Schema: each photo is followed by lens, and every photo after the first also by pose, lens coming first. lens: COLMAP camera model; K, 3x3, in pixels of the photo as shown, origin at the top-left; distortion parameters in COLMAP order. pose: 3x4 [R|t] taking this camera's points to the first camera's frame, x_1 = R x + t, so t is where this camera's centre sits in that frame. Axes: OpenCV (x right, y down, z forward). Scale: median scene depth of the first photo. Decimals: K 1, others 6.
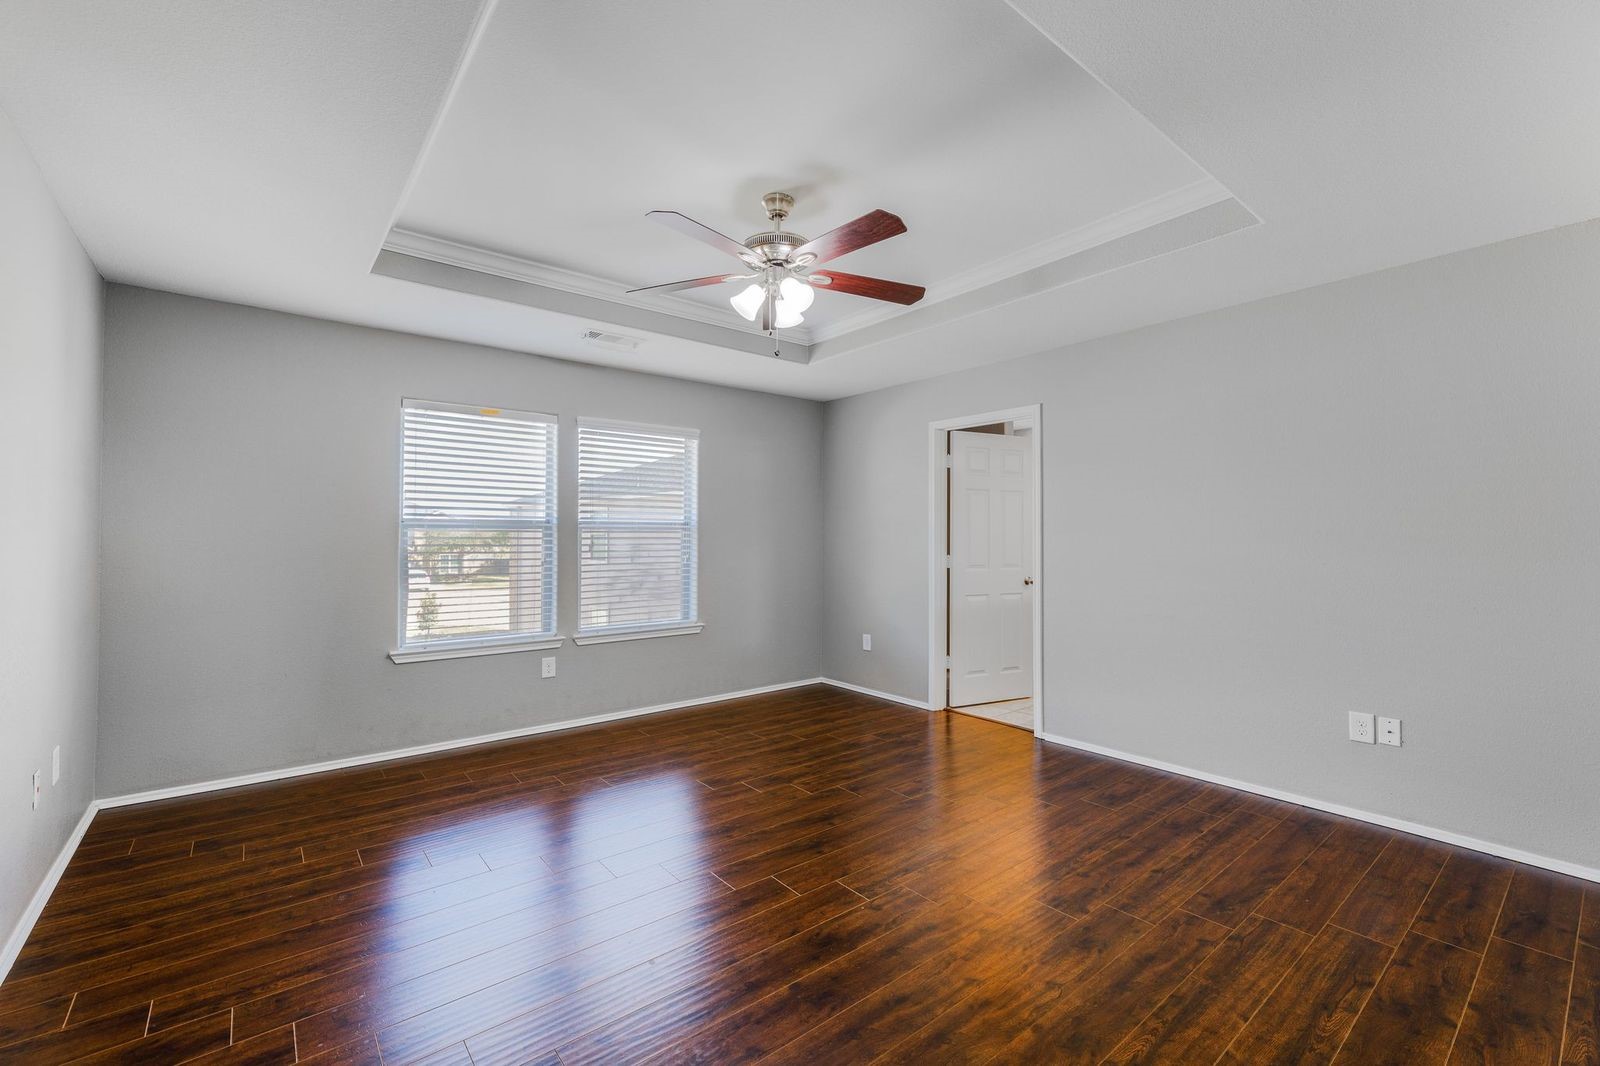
lens RADIAL K [[662.0, 0, 802.0], [0, 662.0, 519.8], [0, 0, 1]] dist [-0.004609, -0.000149]
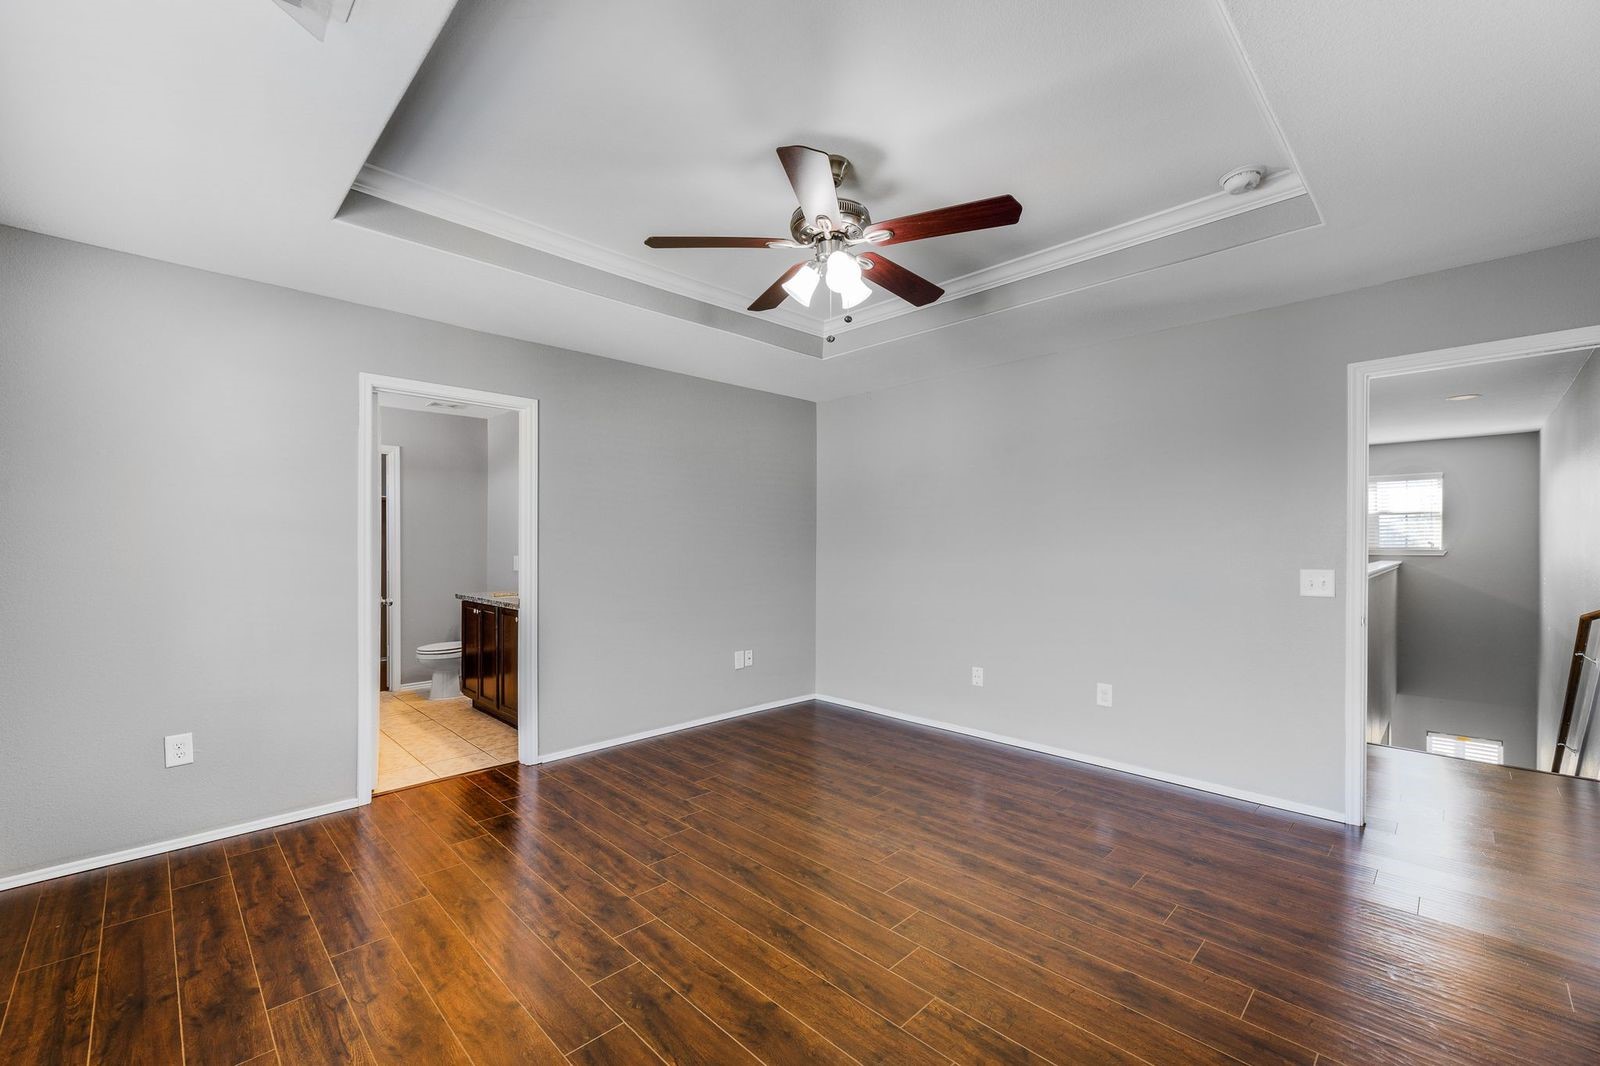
lens RADIAL K [[662.0, 0, 799.9], [0, 662.0, 545.3], [0, 0, 1]] dist [-0.004609, -0.000149]
pose [[-0.102481, 0.001721, 0.994733, -0.715478], [-0.026223, 0.999646, -0.004432, 0.023093], [-0.994389, -0.026539, -0.102400, 0.880651]]
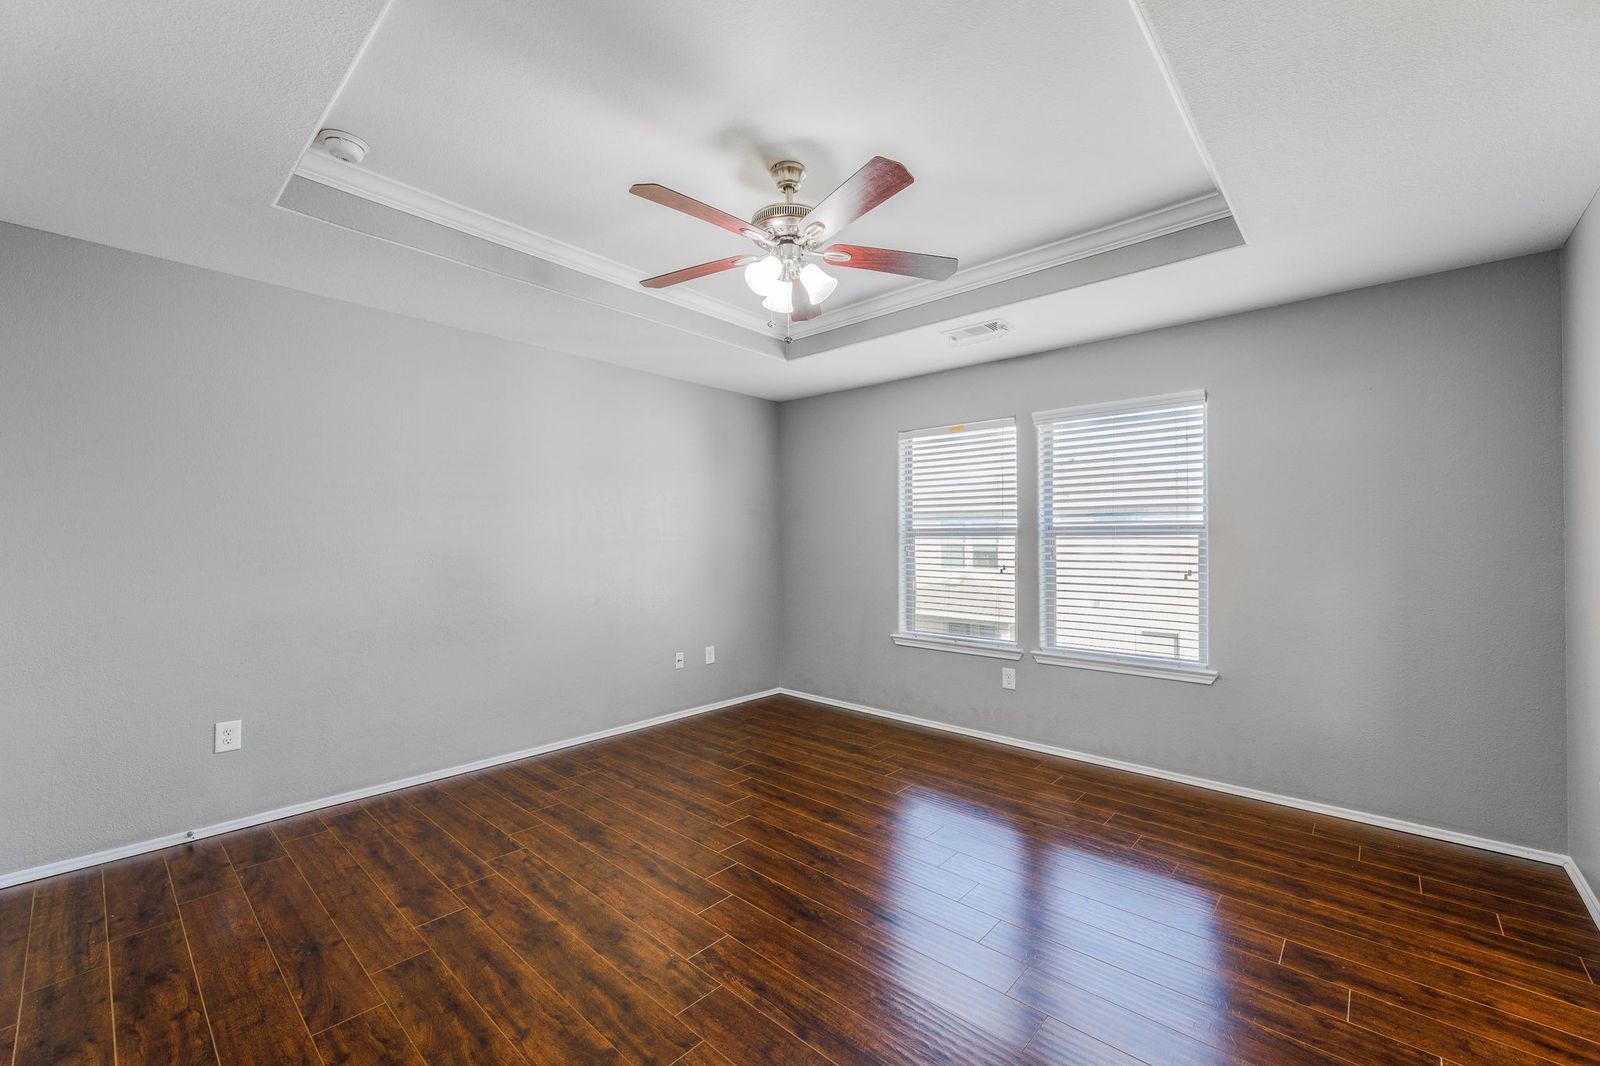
lens RADIAL K [[662.0, 0, 791.2], [0, 662.0, 530.6], [0, 0, 1]] dist [-0.004609, -0.000149]
pose [[0.140282, -0.018241, -0.989944, 0.664420], [0.023319, 0.999614, -0.015114, 0.016373], [0.989837, -0.020964, 0.140653, 0.683391]]
